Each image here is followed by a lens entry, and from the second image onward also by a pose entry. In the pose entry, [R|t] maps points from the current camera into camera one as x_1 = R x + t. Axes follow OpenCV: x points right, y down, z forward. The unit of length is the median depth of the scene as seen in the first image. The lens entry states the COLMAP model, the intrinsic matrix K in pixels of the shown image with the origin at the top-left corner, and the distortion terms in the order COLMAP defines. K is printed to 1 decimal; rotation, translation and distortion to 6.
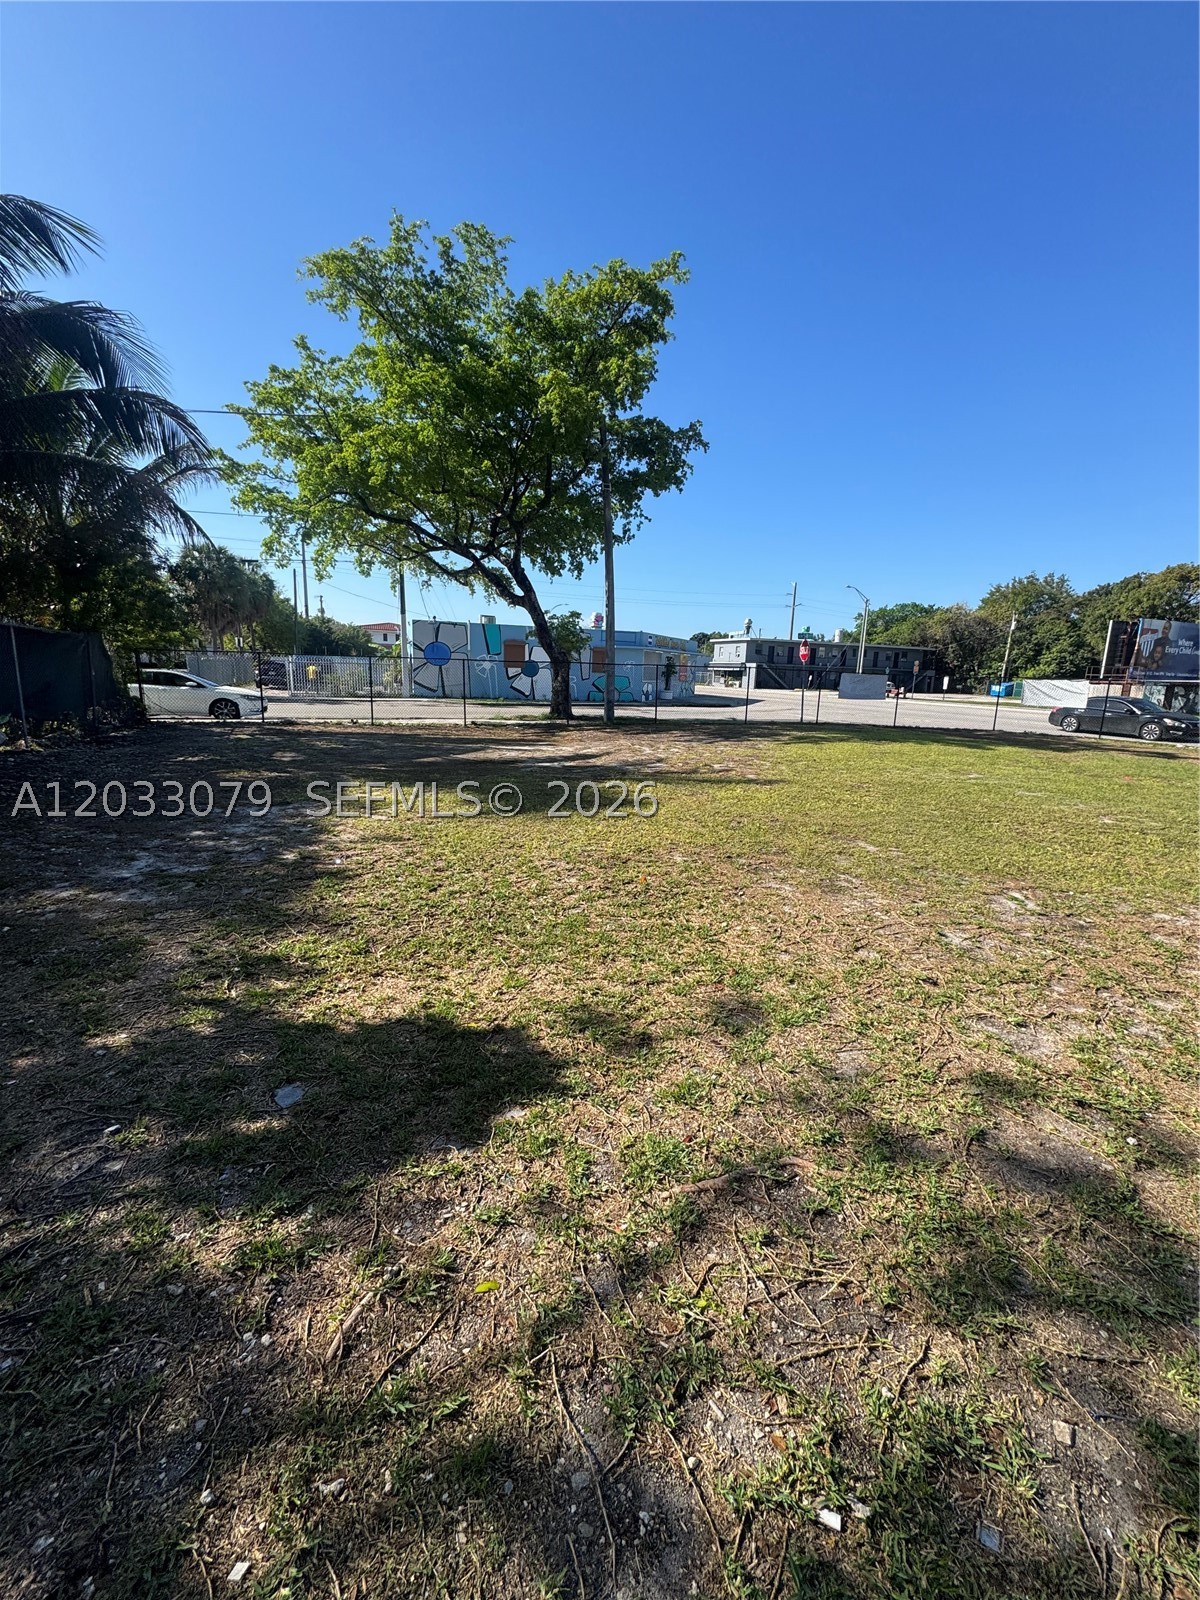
lens RADIAL K [[651.8, 0, 599.6], [0, 651.8, 804.1], [0, 0, 1]] dist [-0.001251, 0.001023]
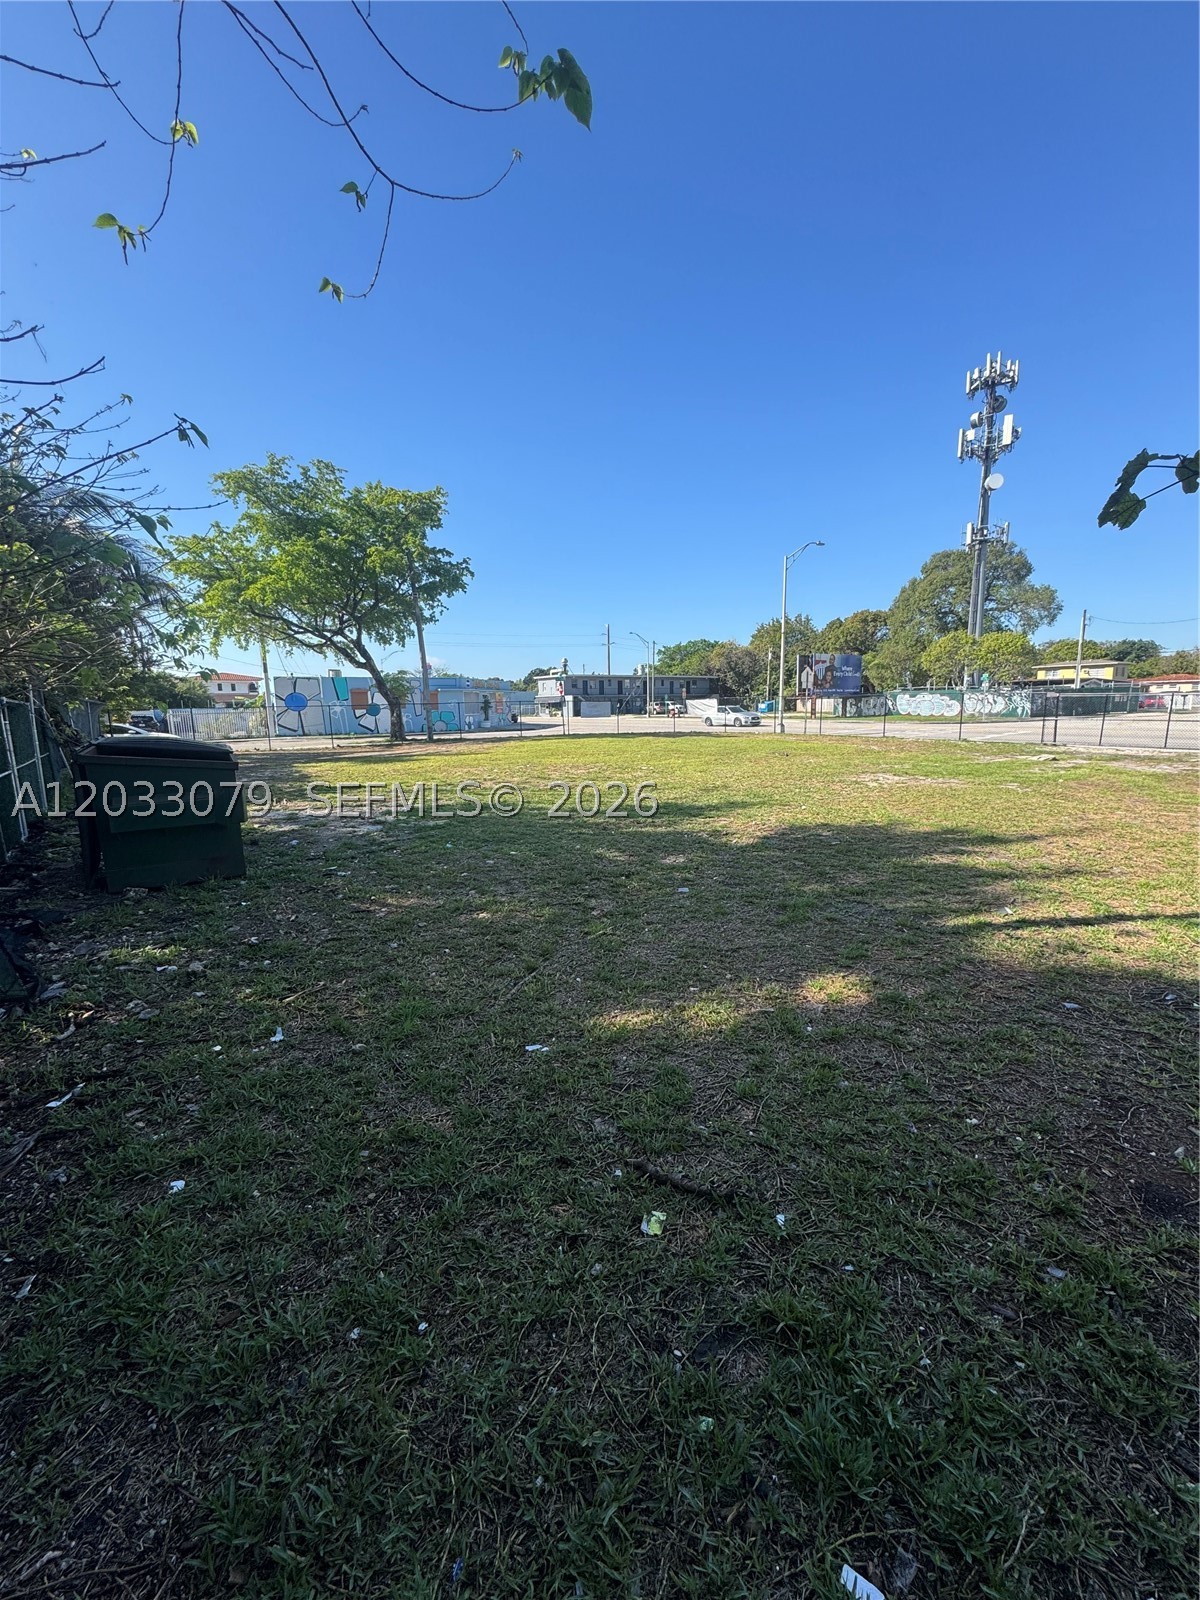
lens RADIAL K [[651.8, 0, 601.5], [0, 651.8, 799.3], [0, 0, 1]] dist [-0.001251, 0.001023]
pose [[0.971981, -0.082195, 0.220220, 0.037221], [0.094735, 0.994393, -0.046982, 0.077136], [-0.215123, 0.066528, 0.974318, -0.367264]]
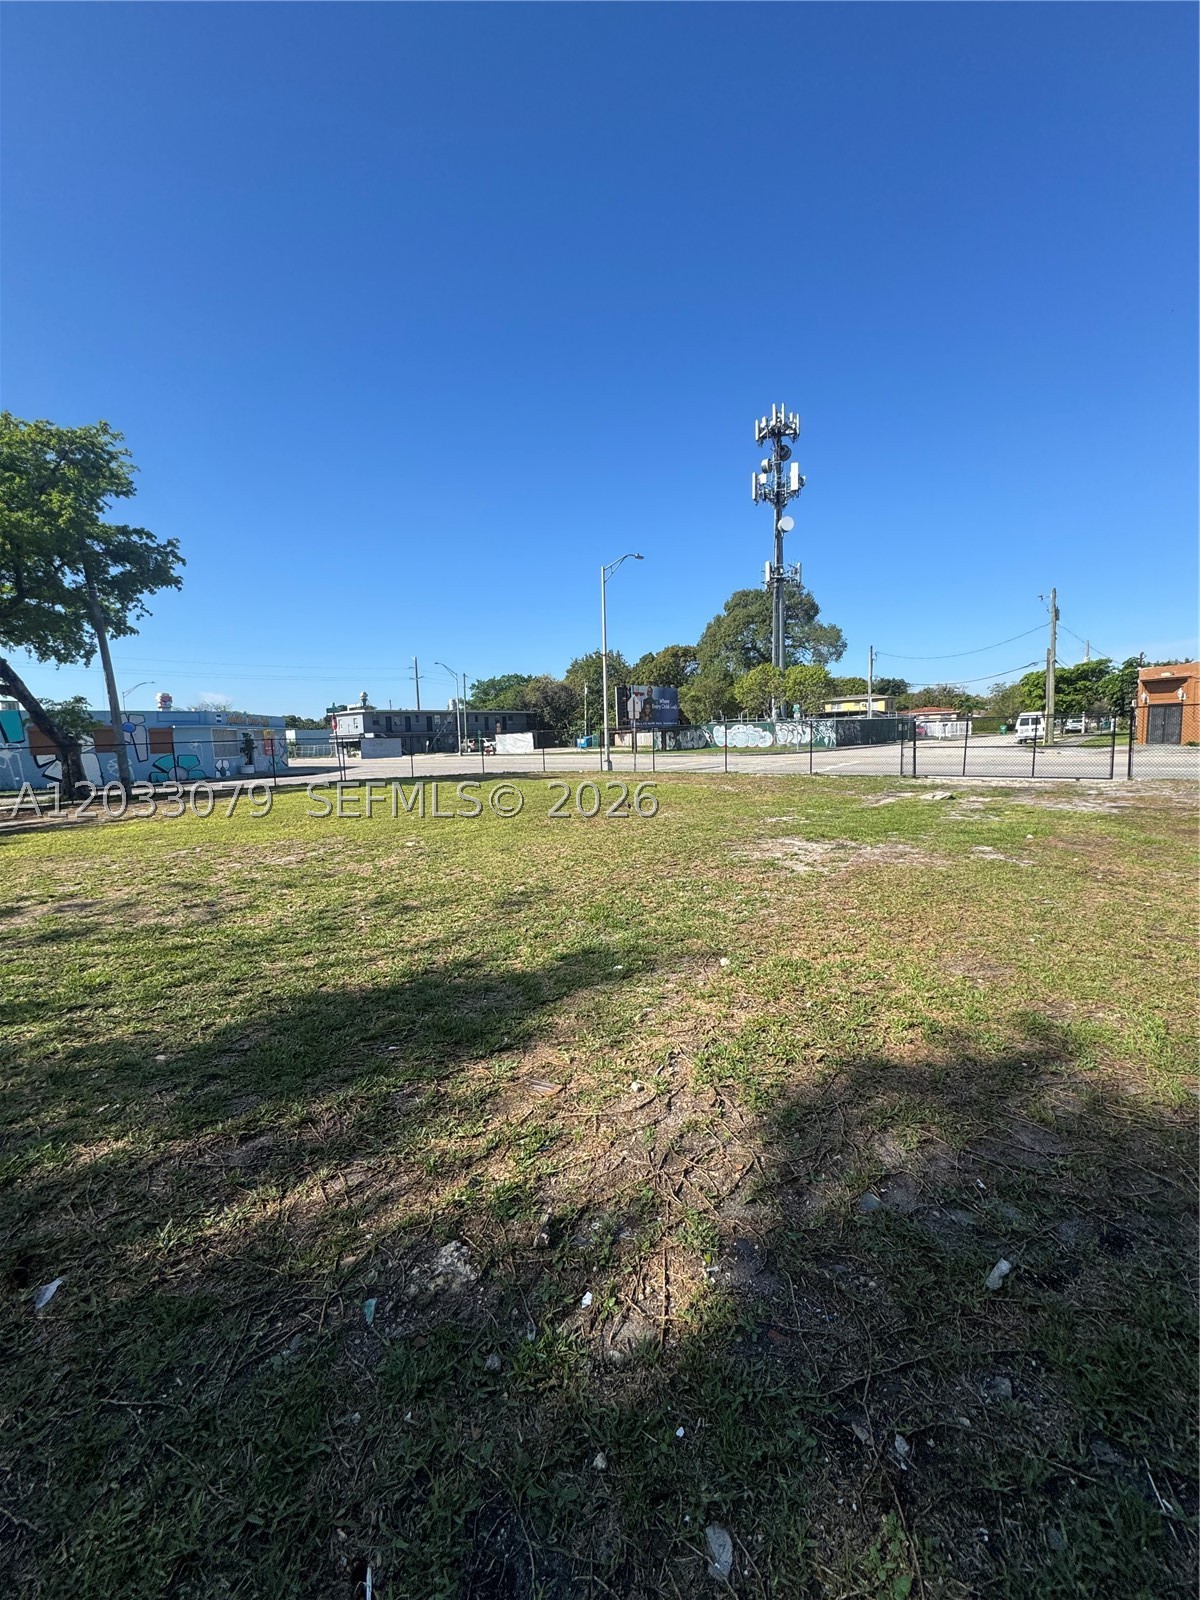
lens RADIAL K [[651.8, 0, 598.9], [0, 651.8, 783.2], [0, 0, 1]] dist [-0.001251, 0.001023]
pose [[0.874545, -0.097441, 0.475053, 0.122776], [0.159676, 0.982840, -0.092357, 0.045220], [-0.457902, 0.156625, 0.875097, -0.181561]]
